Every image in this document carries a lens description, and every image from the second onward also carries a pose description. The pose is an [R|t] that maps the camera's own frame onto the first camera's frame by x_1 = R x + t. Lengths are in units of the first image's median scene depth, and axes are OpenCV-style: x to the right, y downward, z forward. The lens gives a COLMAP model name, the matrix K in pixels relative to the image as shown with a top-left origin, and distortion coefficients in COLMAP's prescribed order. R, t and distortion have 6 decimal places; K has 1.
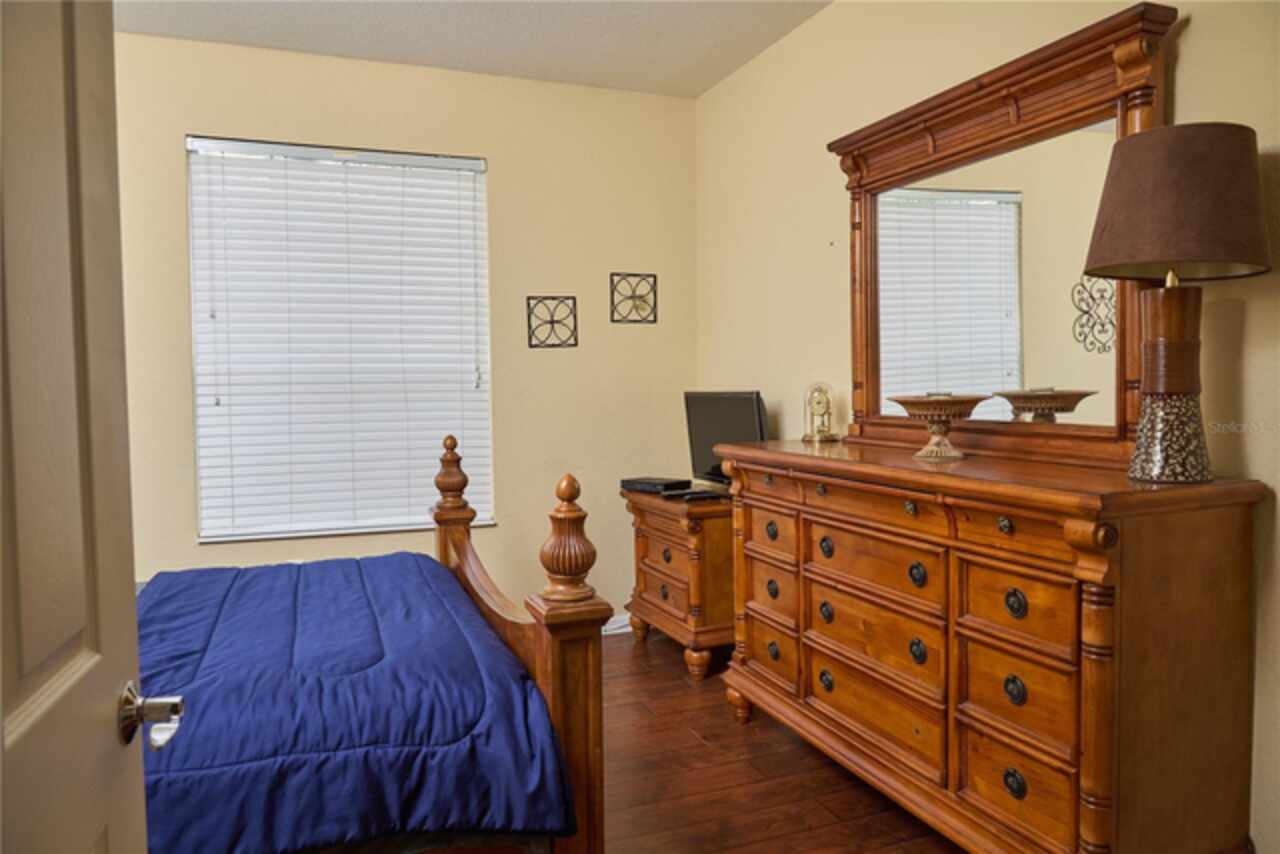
lens RADIAL K [[882.0, 0, 640.0], [0, 882.0, 427.0], [0, 0, 1]] dist [-0.005155, -0.001541]
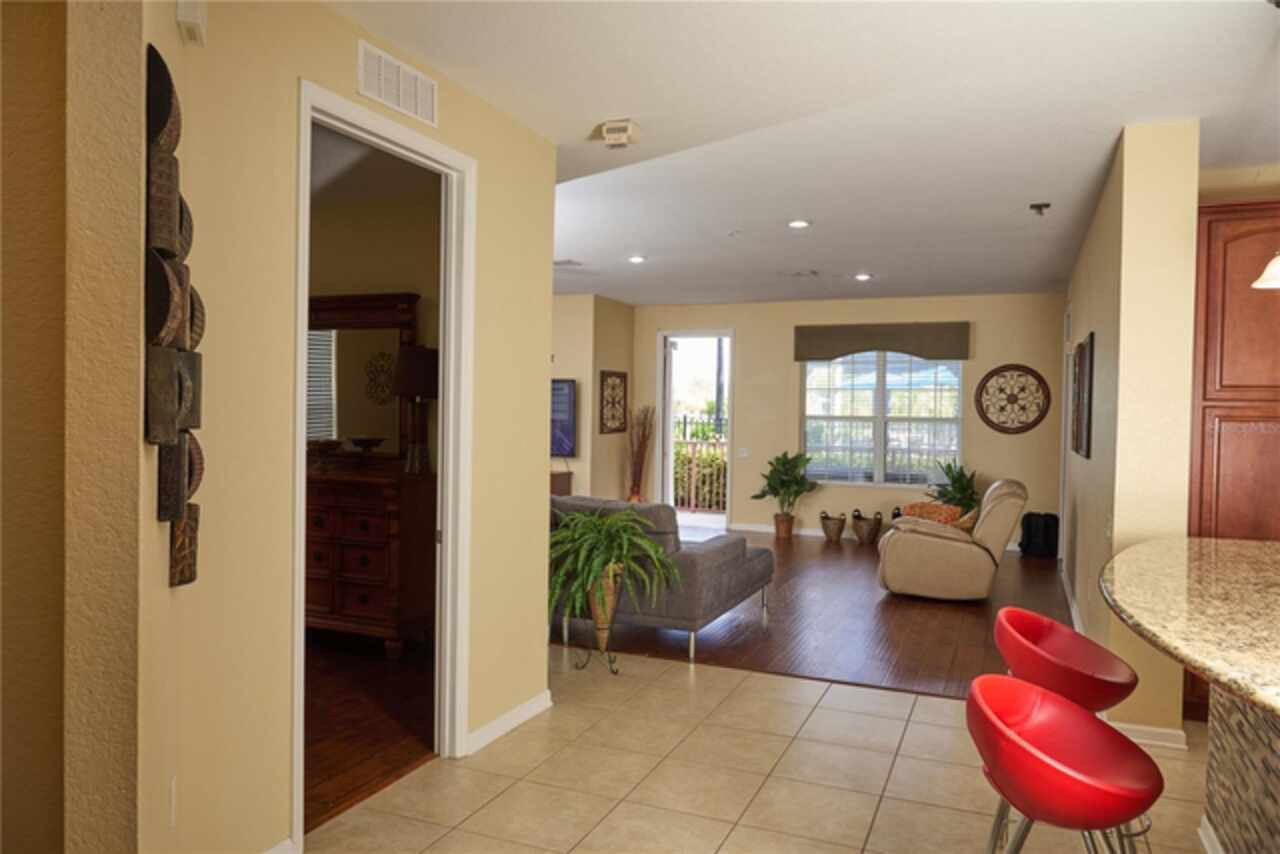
lens RADIAL K [[882.0, 0, 640.0], [0, 882.0, 427.0], [0, 0, 1]] dist [-0.005155, -0.001541]
pose [[0.708356, 0.002425, 0.705851, -0.741896], [0.013389, 0.999768, -0.016871, -0.027307], [-0.705728, 0.021401, 0.708159, -1.255720]]
